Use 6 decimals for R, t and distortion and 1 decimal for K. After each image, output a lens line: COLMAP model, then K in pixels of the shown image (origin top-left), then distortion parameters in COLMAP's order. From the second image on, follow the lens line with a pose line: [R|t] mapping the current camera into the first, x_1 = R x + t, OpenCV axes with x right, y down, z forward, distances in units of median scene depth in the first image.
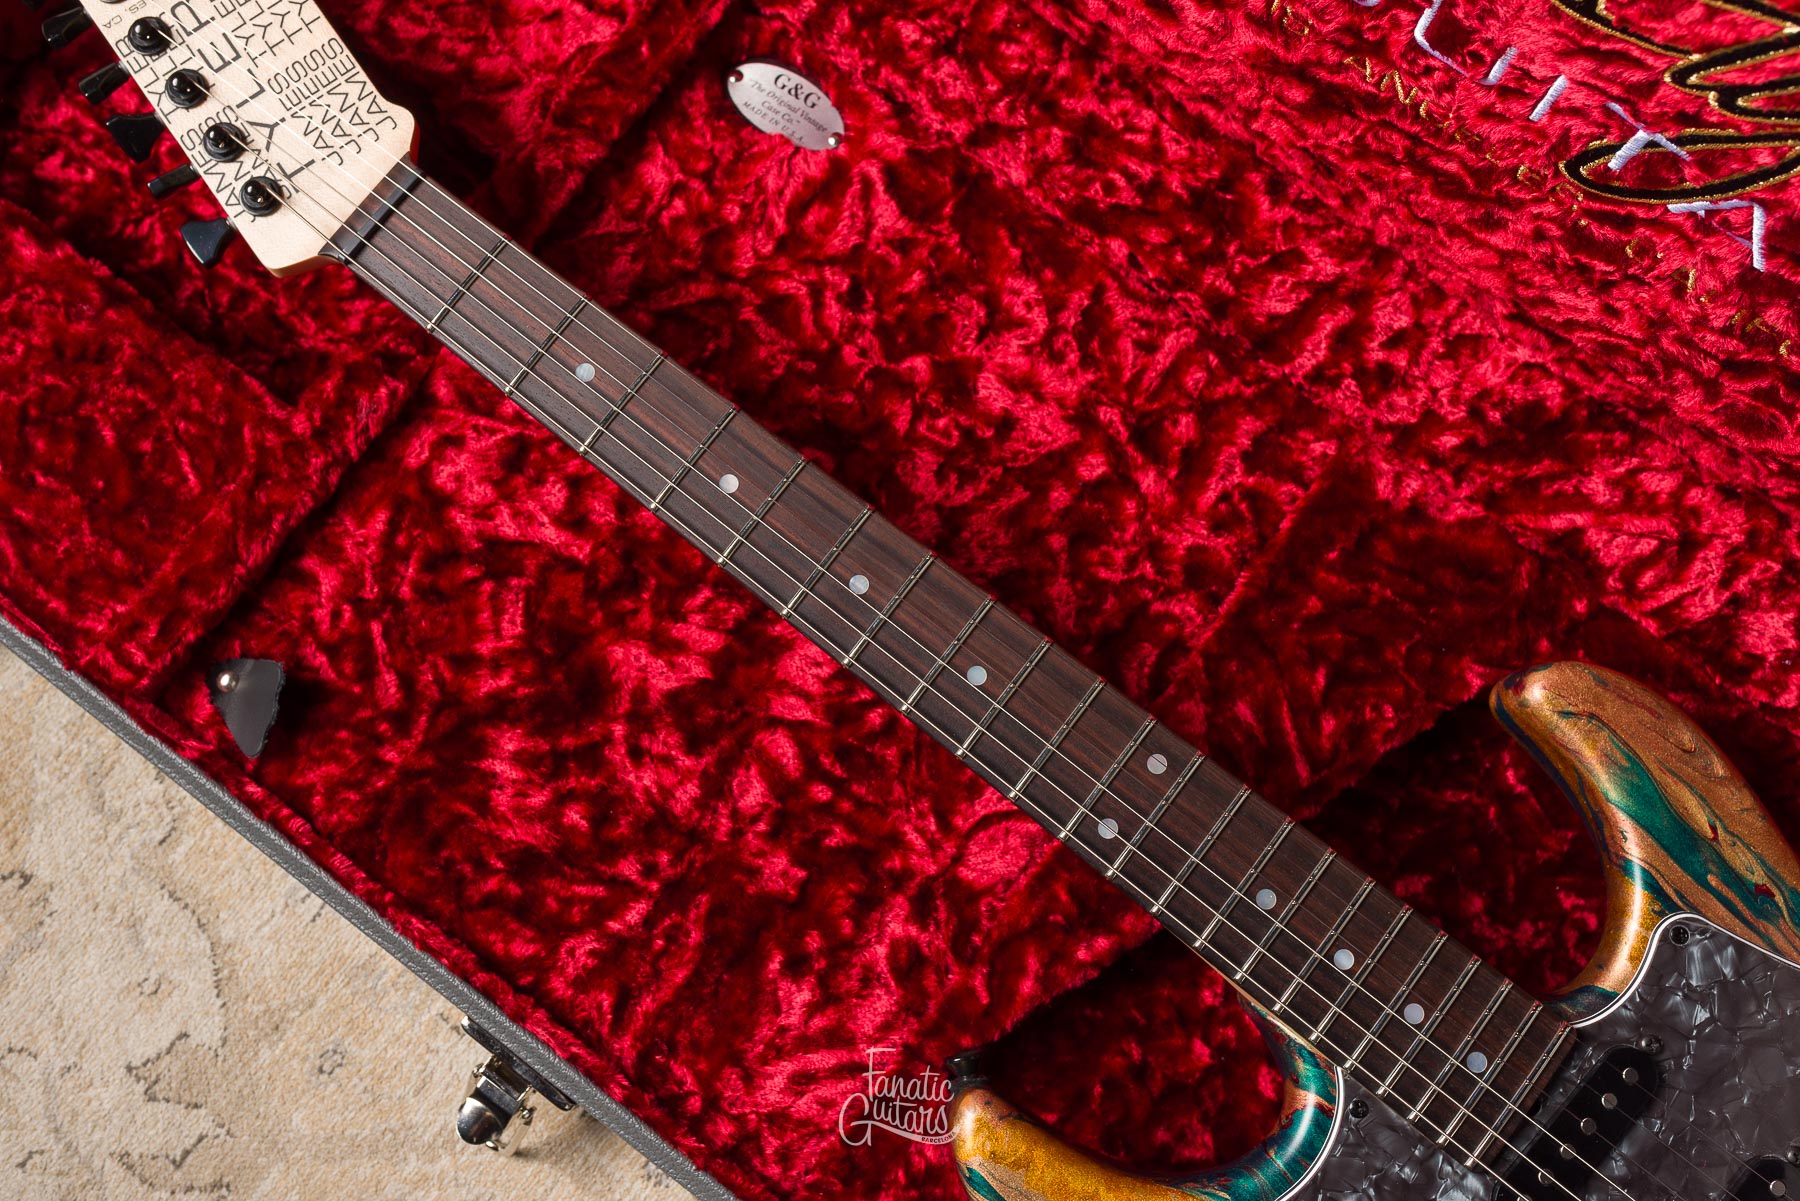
lens RADIAL K [[1803.7, 0, 904.5], [0, 1803.7, 616.6], [0, 0, 1]] dist [-0.002698, 0.002661]
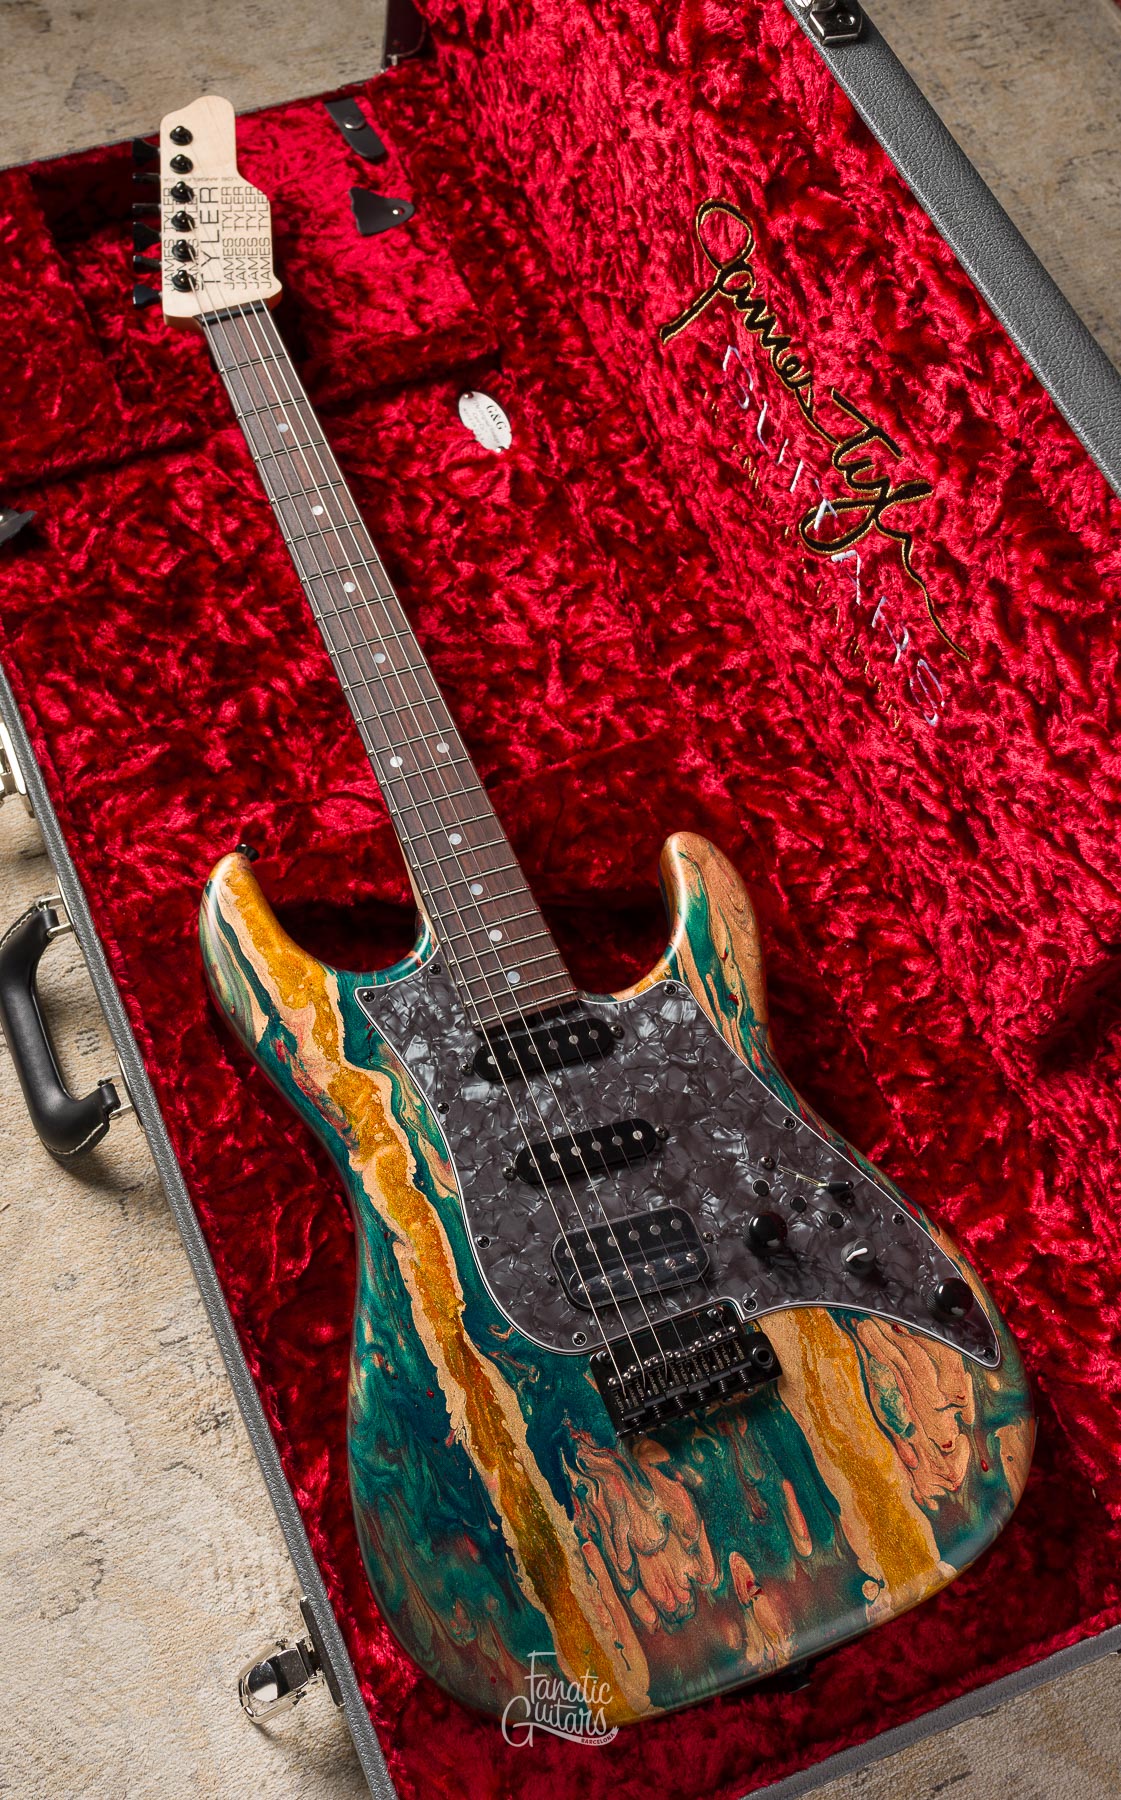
lens RADIAL K [[2026.8, 0, 476.4], [0, 2026.8, 845.9], [0, 0, 1]] dist [0.003019, -0.001486]
pose [[0.855380, 0.477405, -0.201020, 0.504991], [-0.517060, 0.810290, -0.275825, 0.563757], [0.031204, 0.339875, 0.939953, -0.609909]]
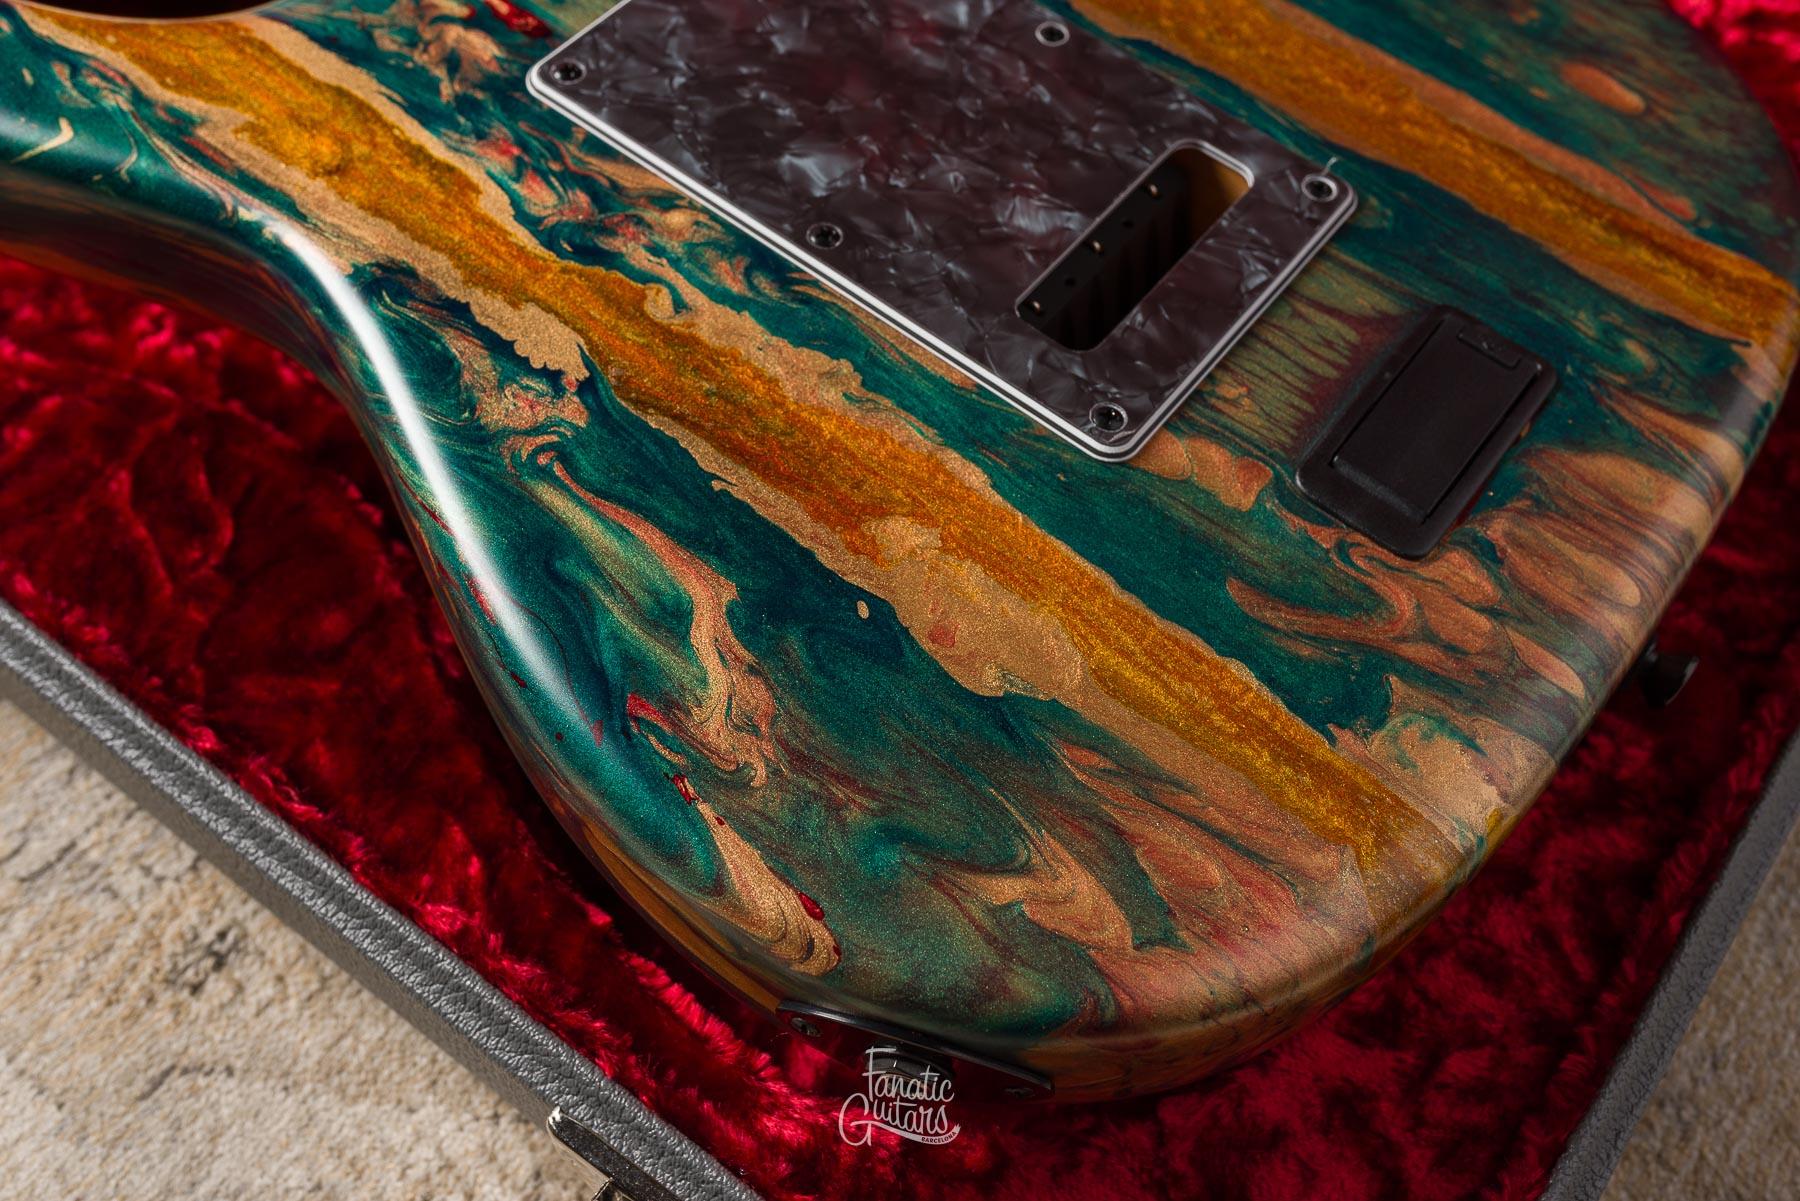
lens RADIAL K [[1825.6, 0, 905.1], [0, 1825.6, 594.9], [0, 0, 1]] dist [0.002108, 0.003064]
pose [[0.999635, 0.007277, 0.026005, 0.452092], [0.003362, 0.921983, -0.387216, 0.722101], [-0.026794, 0.387162, 0.921622, 0.355437]]
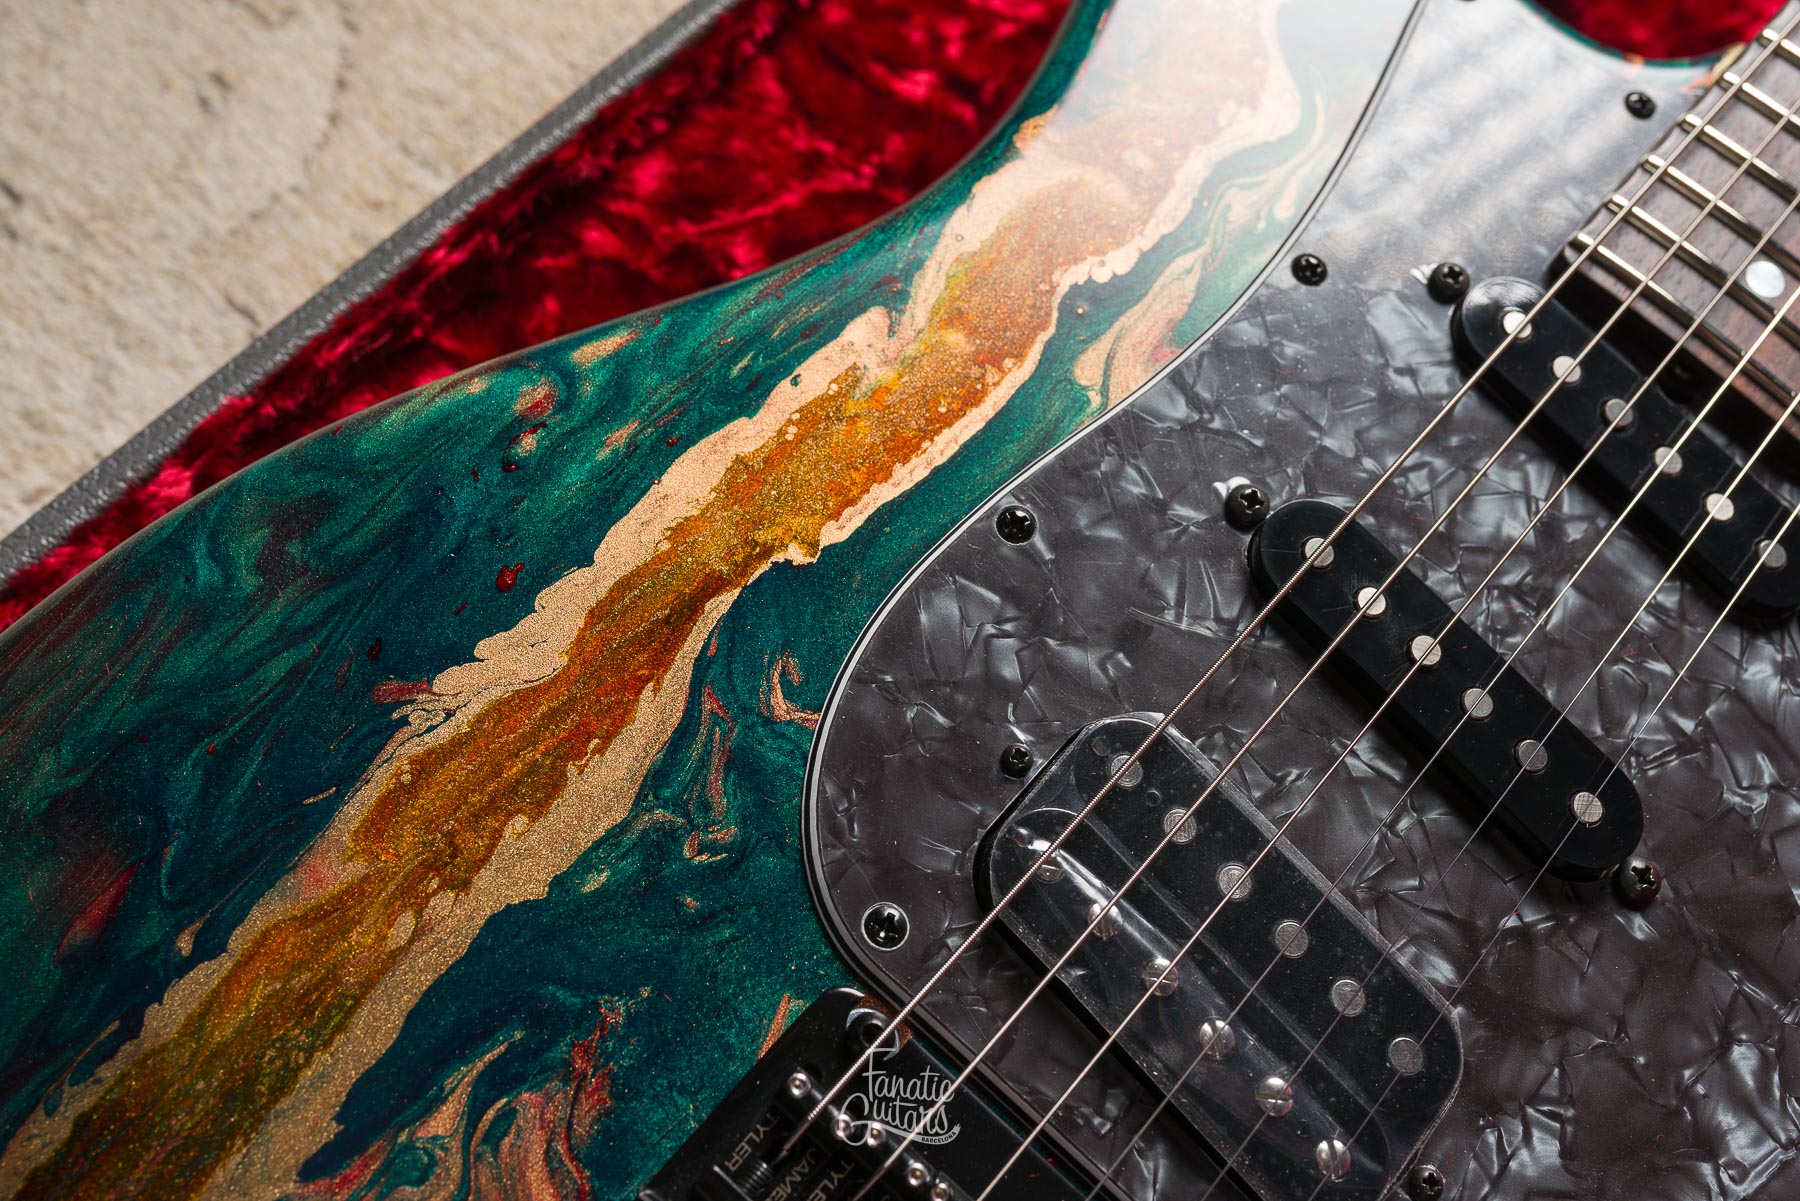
lens RADIAL K [[1875.6, 0, 899.4], [0, 1875.6, 584.8], [0, 0, 1]] dist [0.005028, -0.001892]
pose [[-0.055425, 0.918729, -0.390980, 0.531364], [-0.998335, -0.044738, 0.036398, 0.402750], [0.015949, 0.392346, 0.919679, 0.453688]]
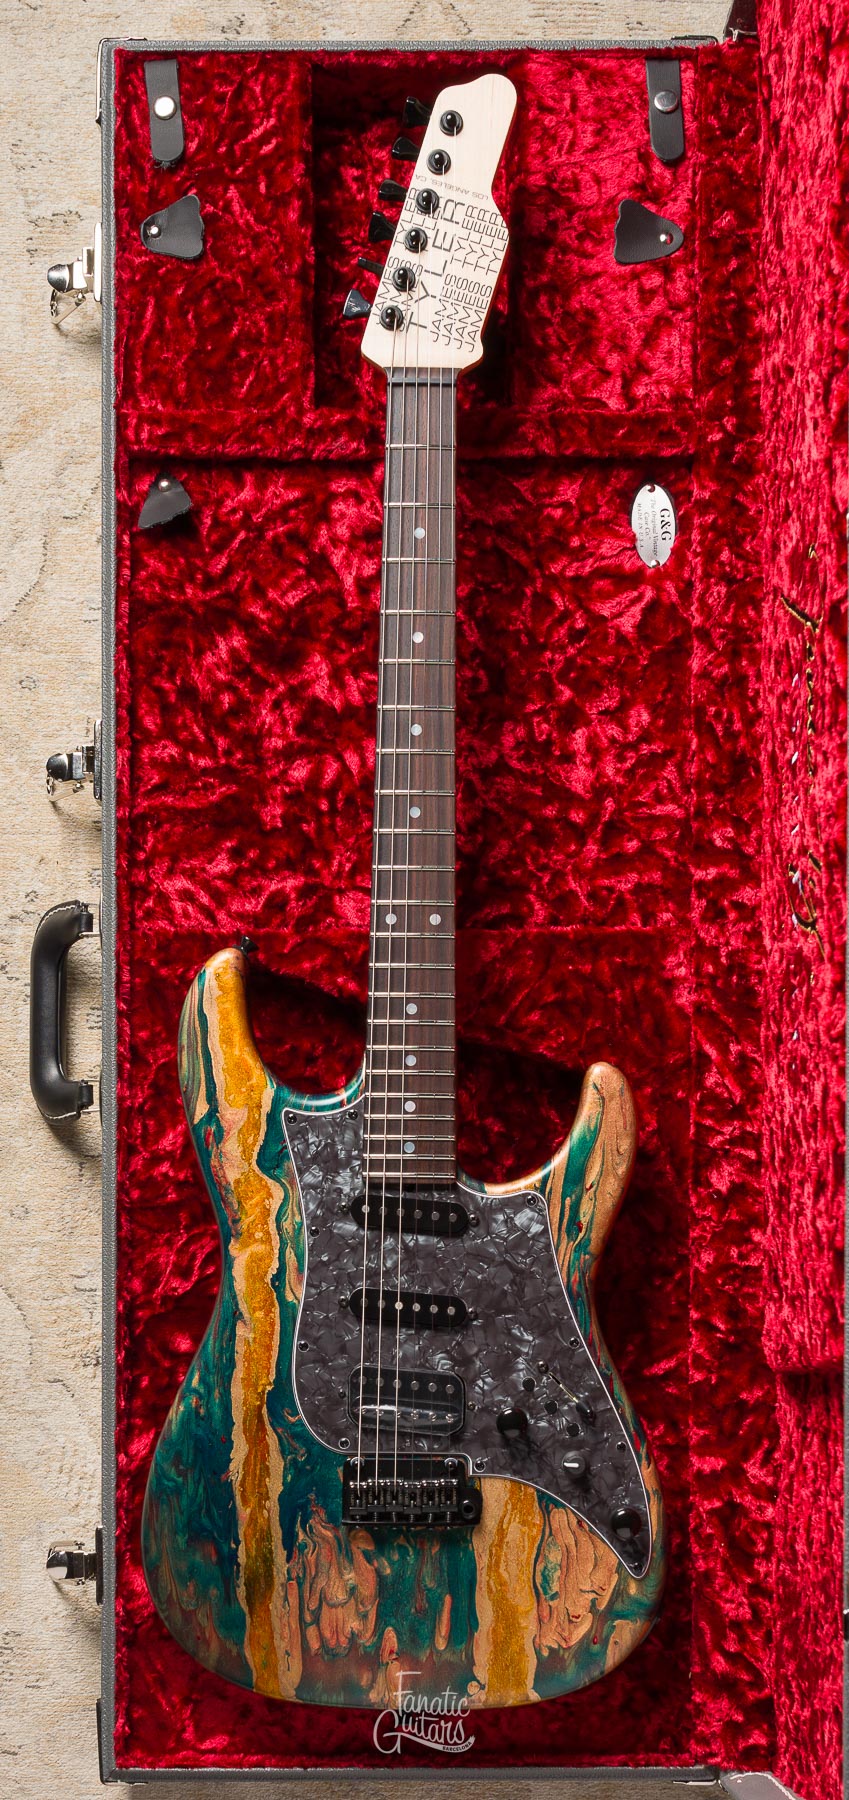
lens RADIAL K [[2533.0, 0, 419.1], [0, 2533.0, 1432.8], [0, 0, 1]] dist [-0.001890, 0.004082]
pose [[0.602202, 0.798344, 0.000161, 0.479470], [-0.784700, 0.591873, 0.184207, -0.063284], [0.146965, -0.111056, 0.982887, -1.405210]]
